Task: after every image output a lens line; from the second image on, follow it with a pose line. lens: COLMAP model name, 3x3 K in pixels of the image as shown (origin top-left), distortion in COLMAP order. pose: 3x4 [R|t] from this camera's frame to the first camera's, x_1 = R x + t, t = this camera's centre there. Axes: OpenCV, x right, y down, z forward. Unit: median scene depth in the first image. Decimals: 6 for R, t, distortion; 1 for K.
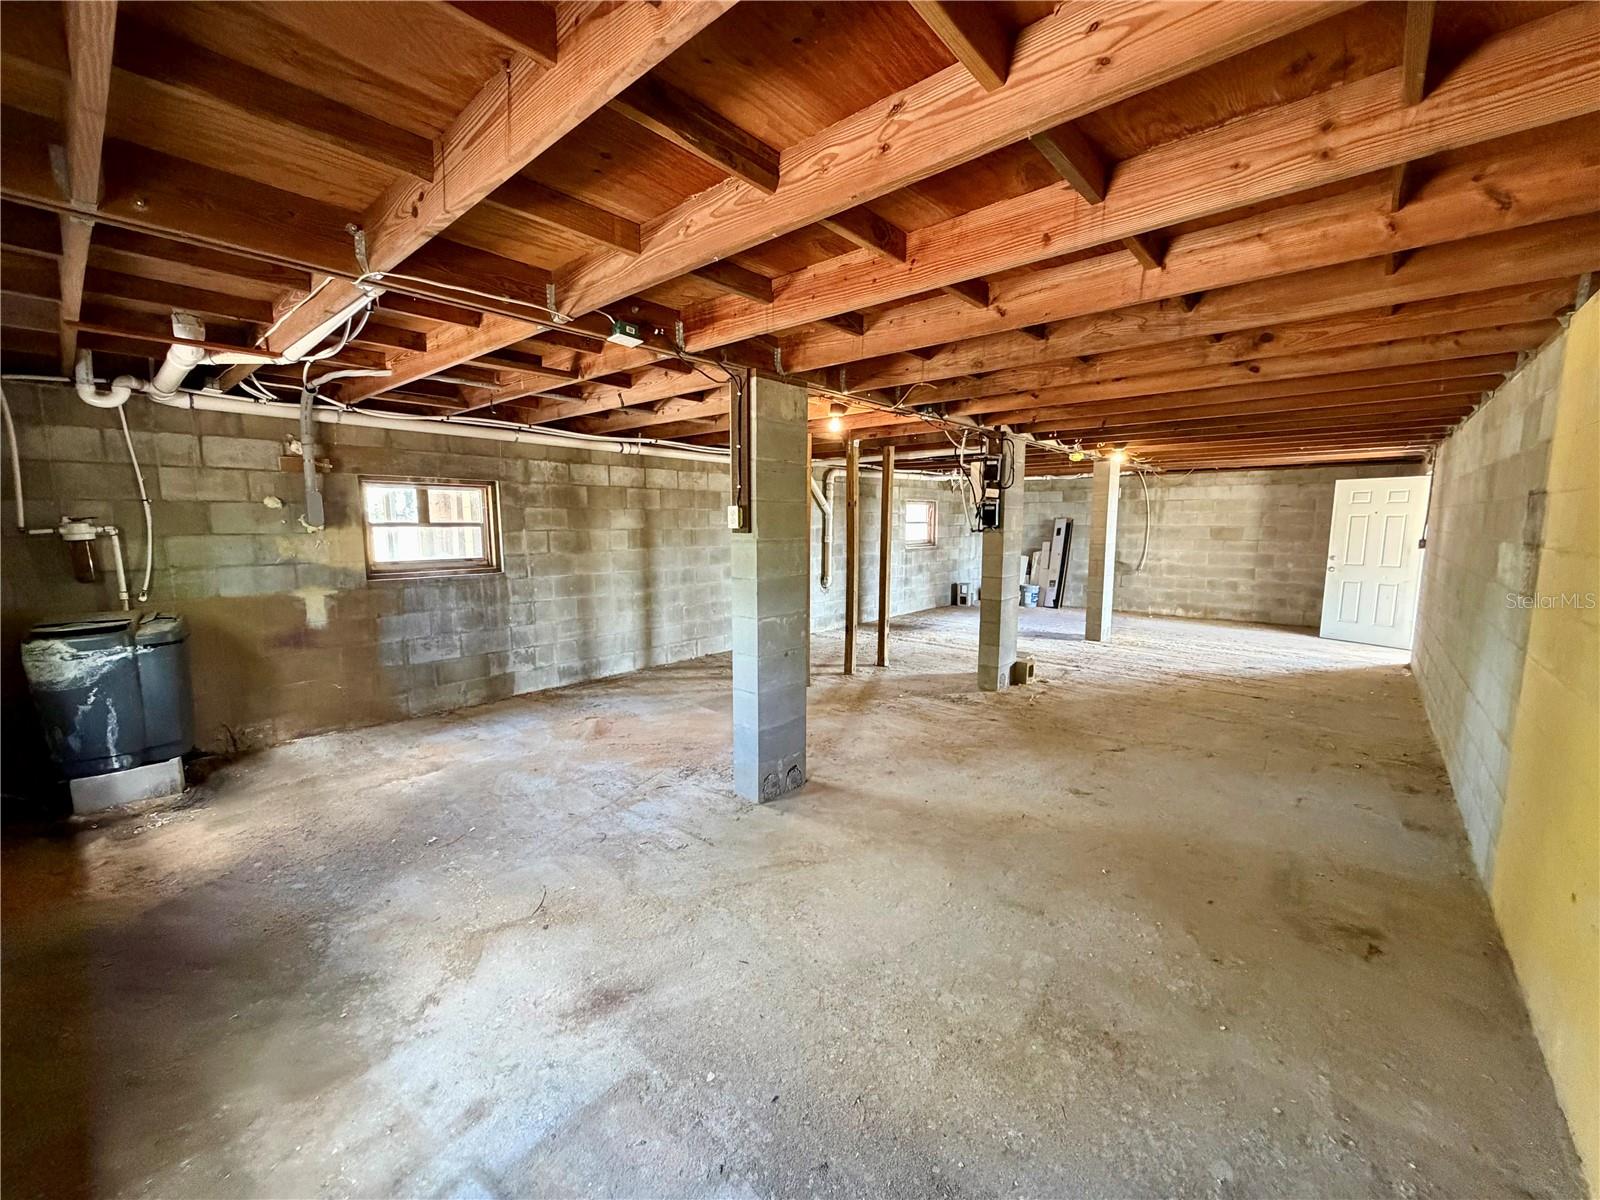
lens RADIAL K [[641.5, 0, 796.2], [0, 641.5, 599.2], [0, 0, 1]] dist [0.002651, 0.000245]
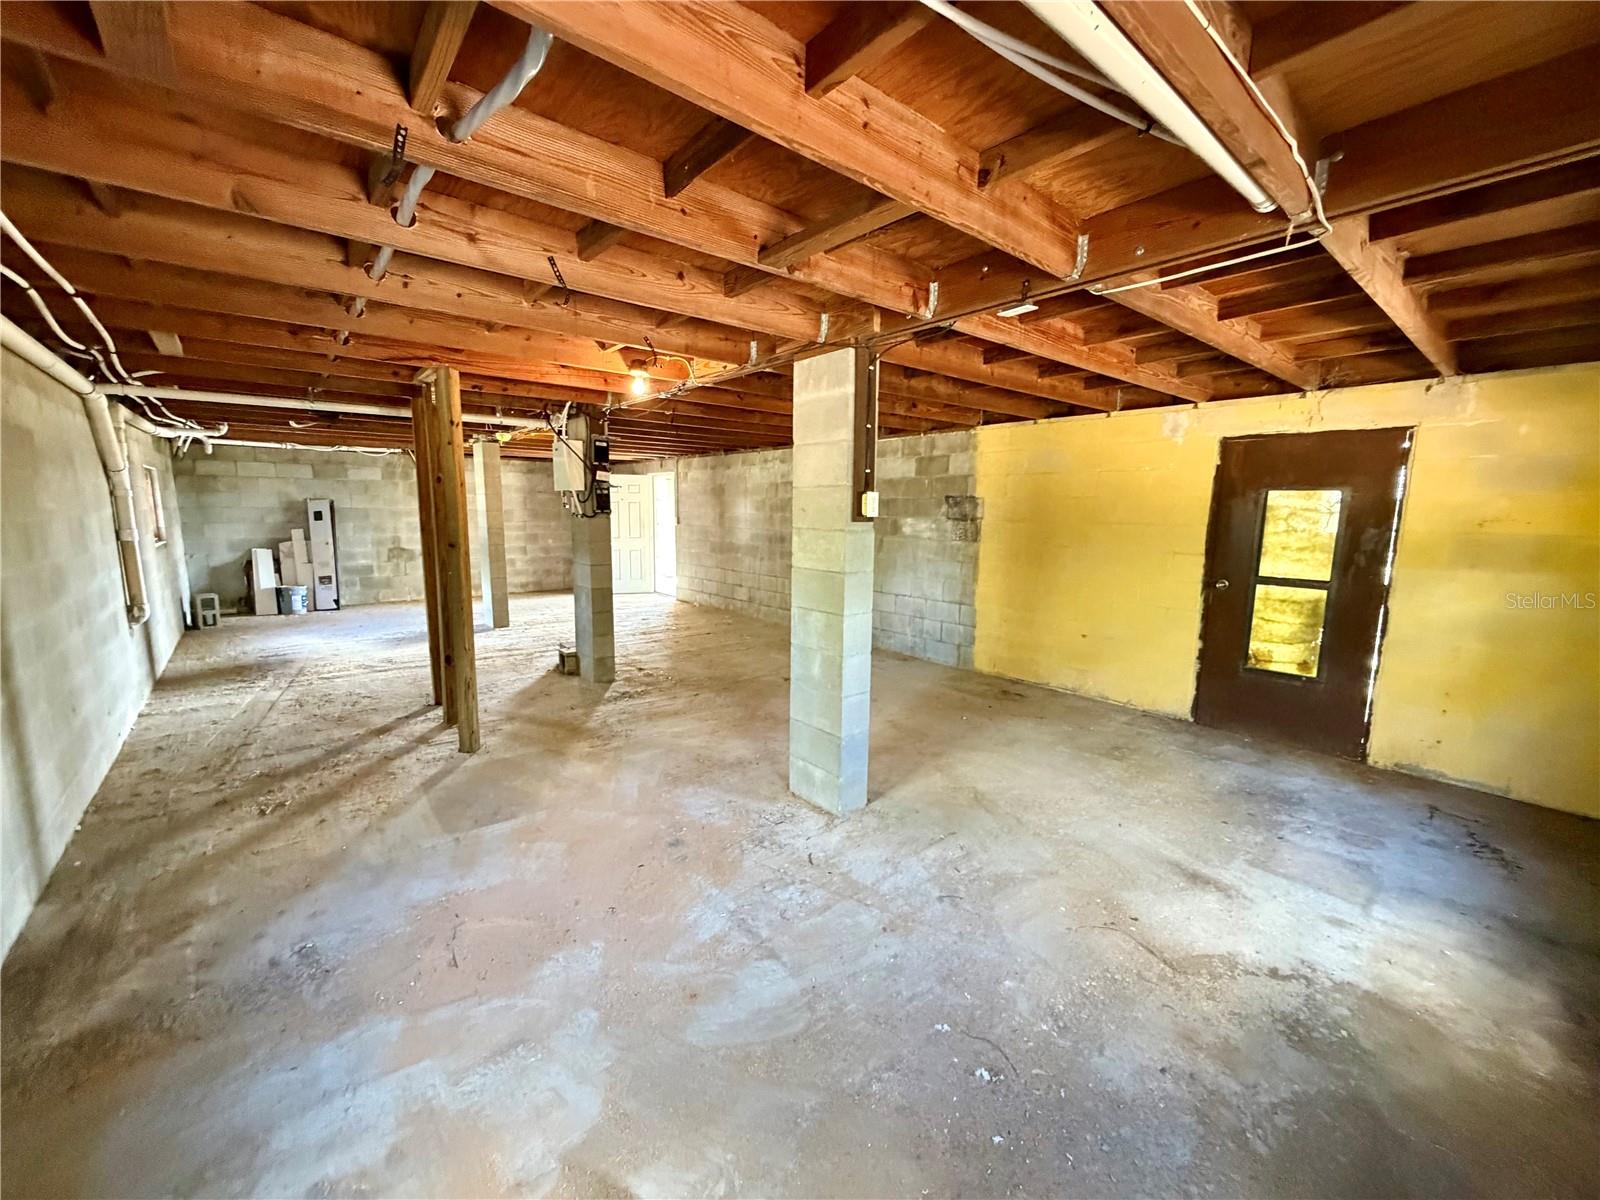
lens RADIAL K [[638.6, 0, 798.7], [0, 638.6, 602.2], [0, 0, 1]] dist [0.001859, -0.000479]
pose [[0.152505, -0.144899, 0.977623, -0.661880], [0.109886, 0.985546, 0.128932, -0.078389], [-0.982175, 0.087764, 0.166224, 0.629201]]
